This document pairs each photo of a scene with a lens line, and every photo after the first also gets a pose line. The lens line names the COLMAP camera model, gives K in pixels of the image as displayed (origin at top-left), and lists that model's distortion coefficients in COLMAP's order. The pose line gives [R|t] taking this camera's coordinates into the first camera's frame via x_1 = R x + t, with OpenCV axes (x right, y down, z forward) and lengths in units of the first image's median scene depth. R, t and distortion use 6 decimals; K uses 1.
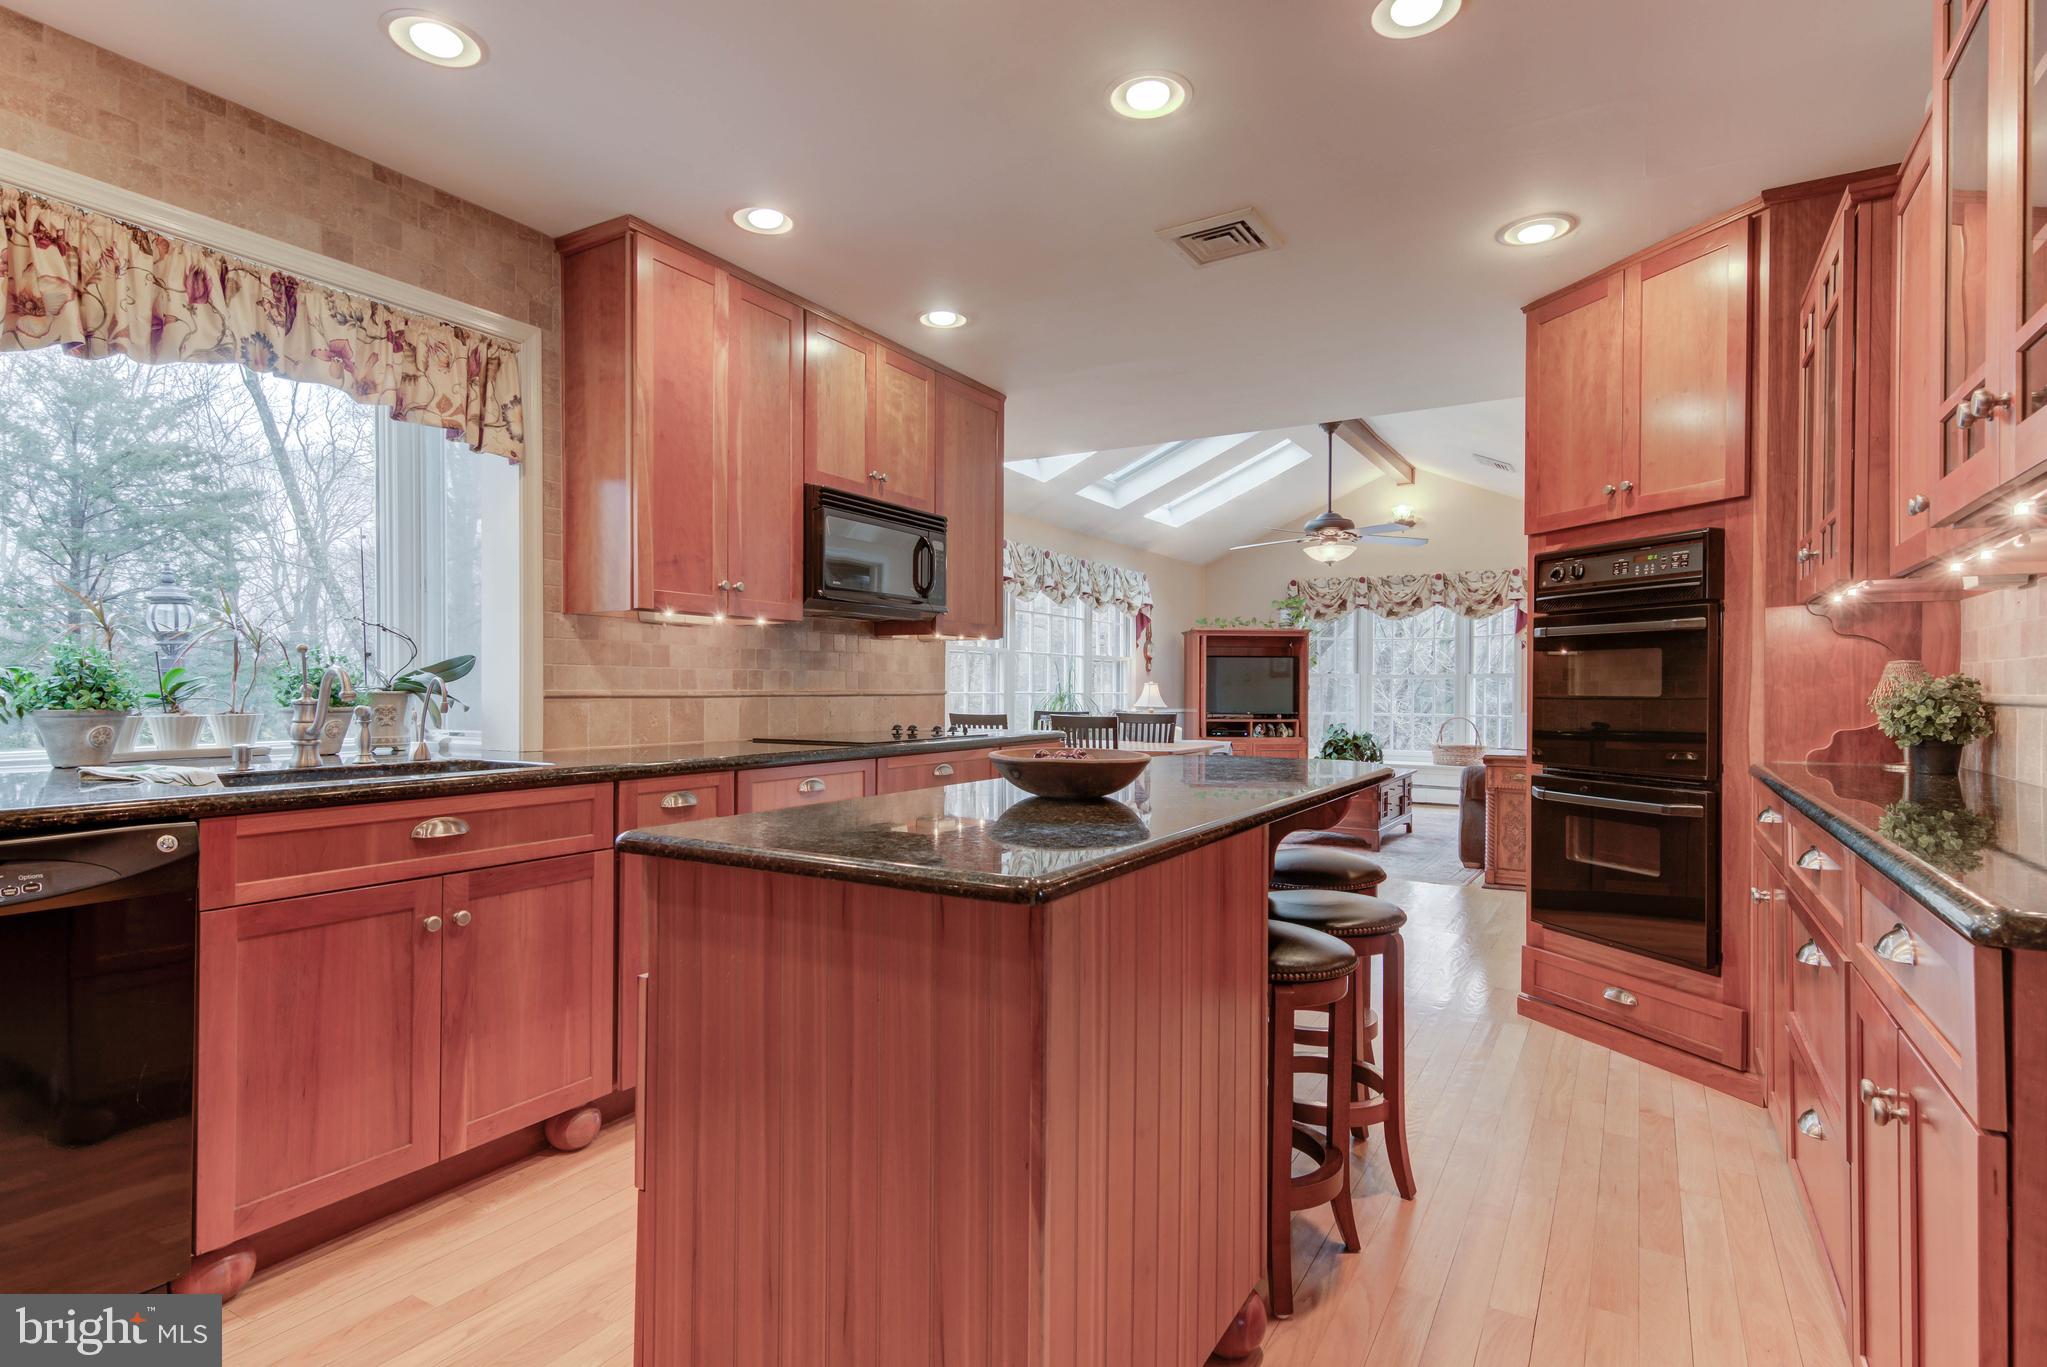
lens RADIAL K [[1025.8, 0, 1020.3], [0, 1025.8, 690.2], [0, 0, 1]] dist [0.023504, -0.008984]
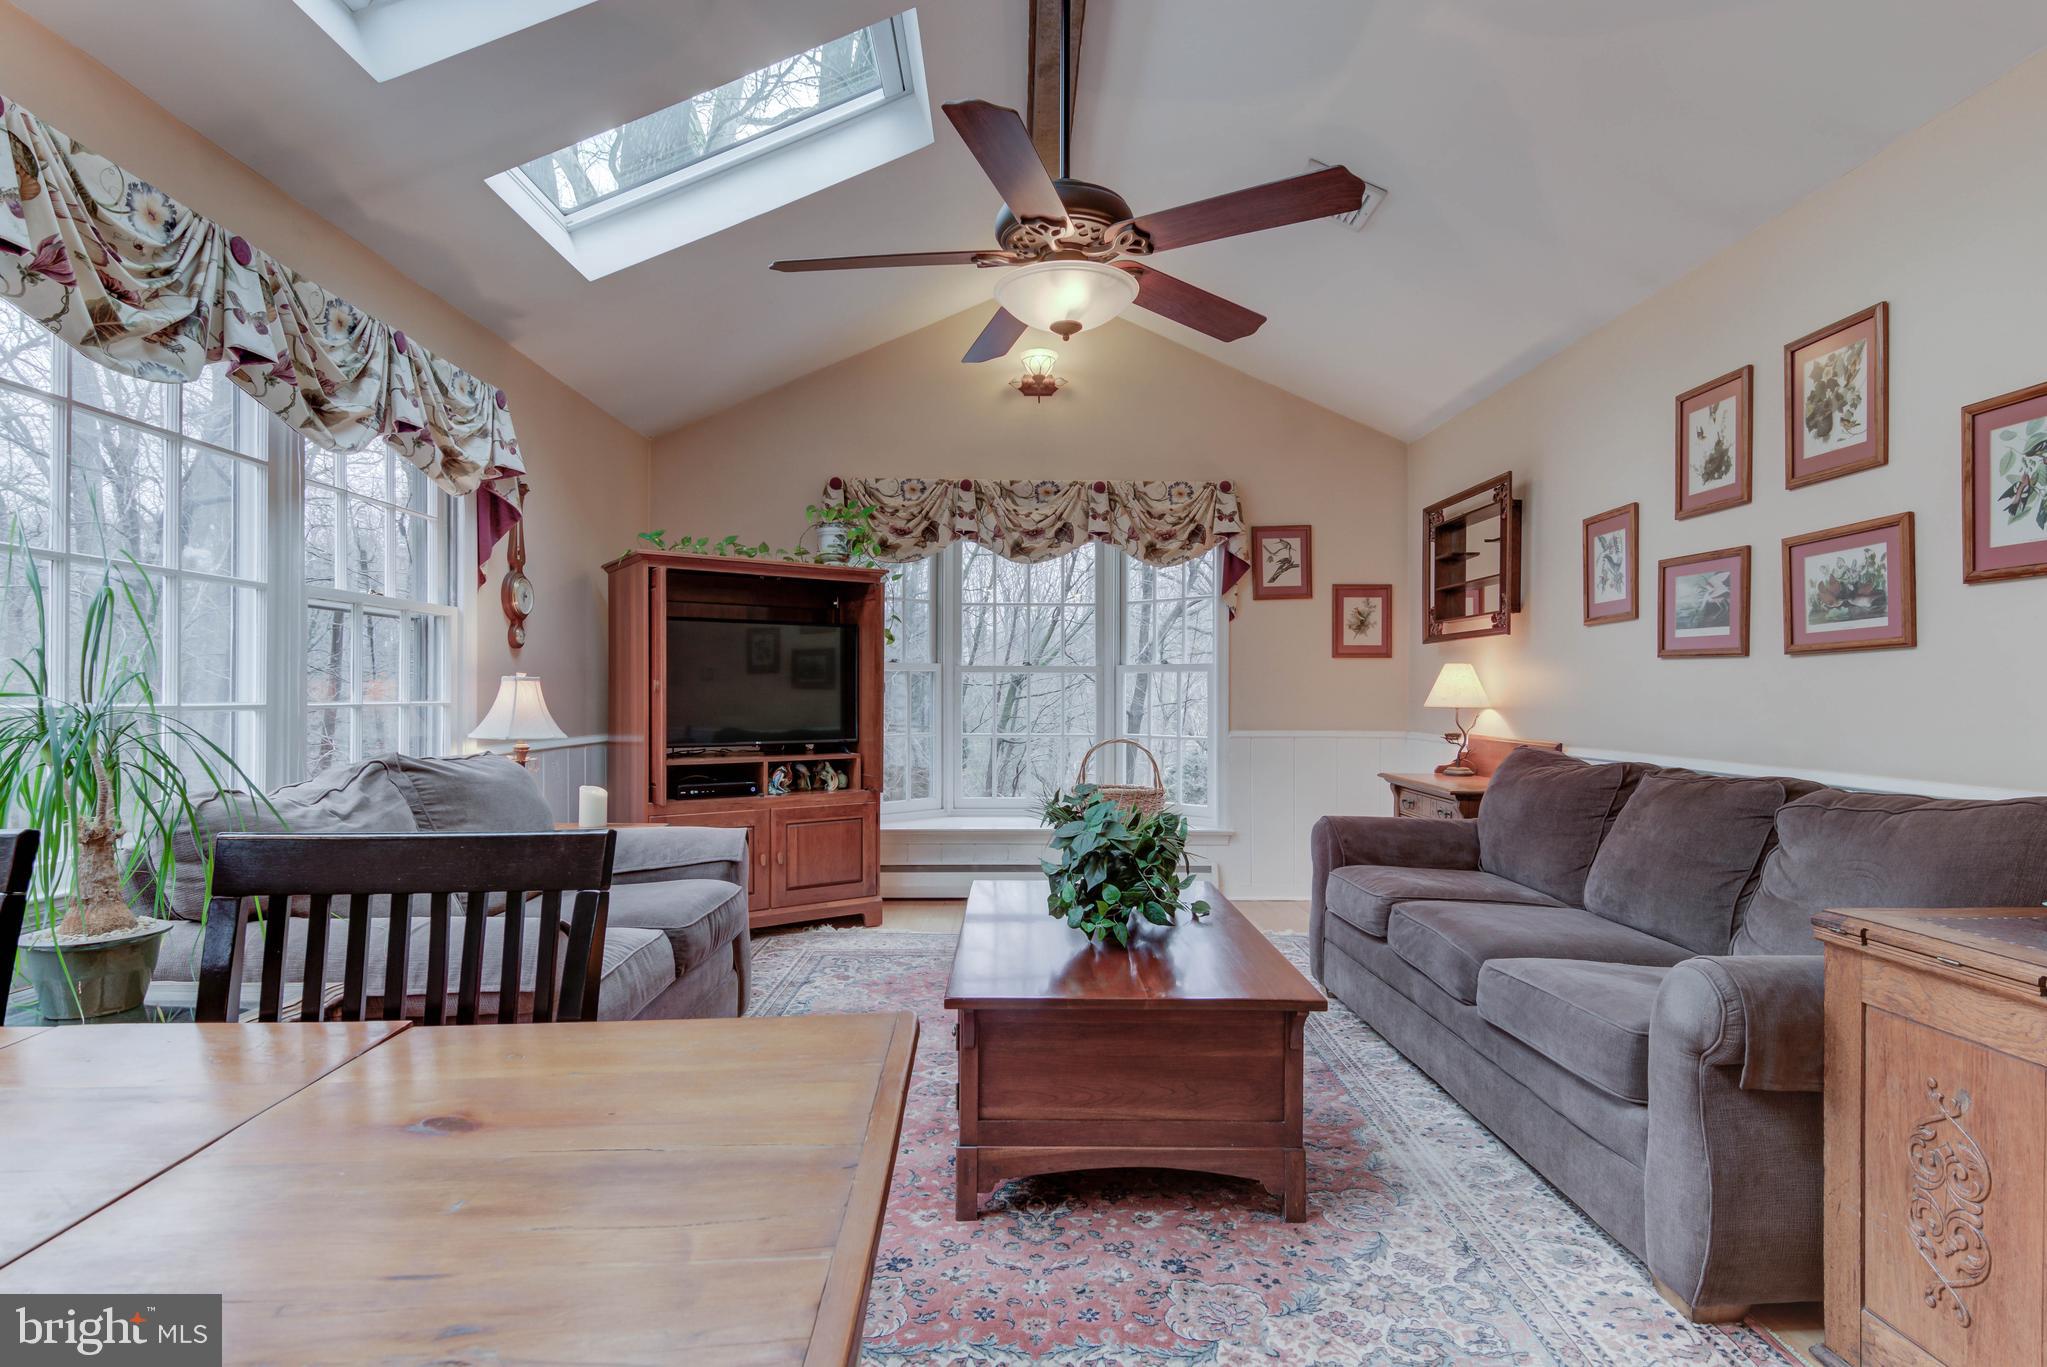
lens RADIAL K [[1025.8, 0, 1018.5], [0, 1025.8, 682.5], [0, 0, 1]] dist [0.023504, -0.008984]
pose [[0.852391, 0.003473, 0.522893, 0.244531], [0.000967, 0.999966, -0.008218, -0.003519], [-0.522903, 0.007511, 0.852359, 1.655305]]
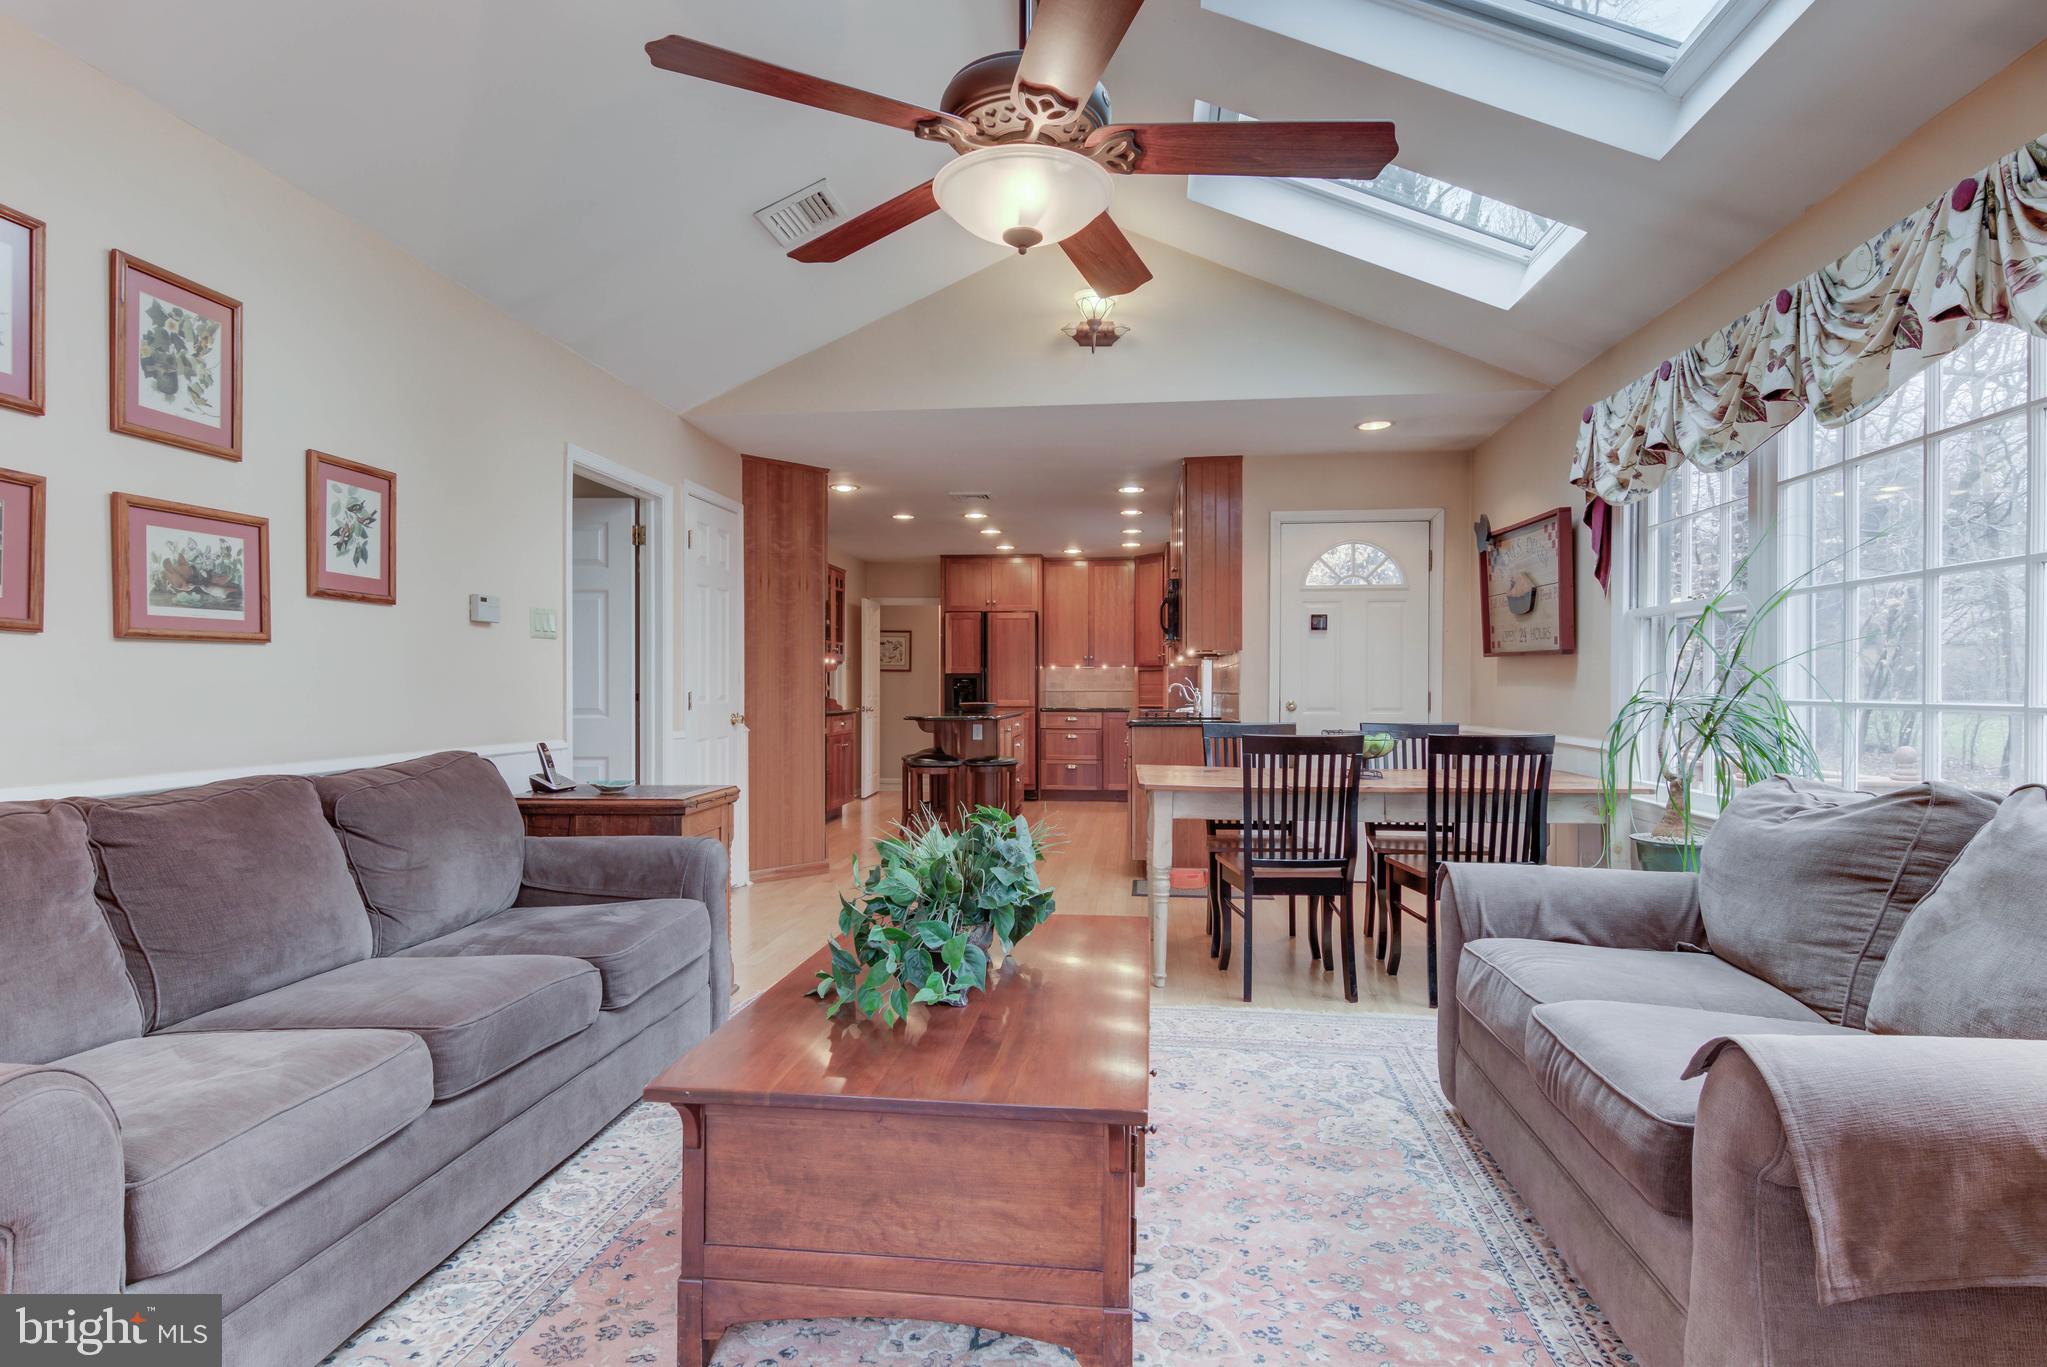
lens RADIAL K [[1025.8, 0, 1026.0], [0, 1025.8, 695.3], [0, 0, 1]] dist [0.023504, -0.008984]
pose [[-0.911051, -0.000897, -0.412293, 0.958217], [-0.003811, 0.999973, 0.006246, -0.001162], [0.412276, 0.007262, -0.911030, 2.909446]]
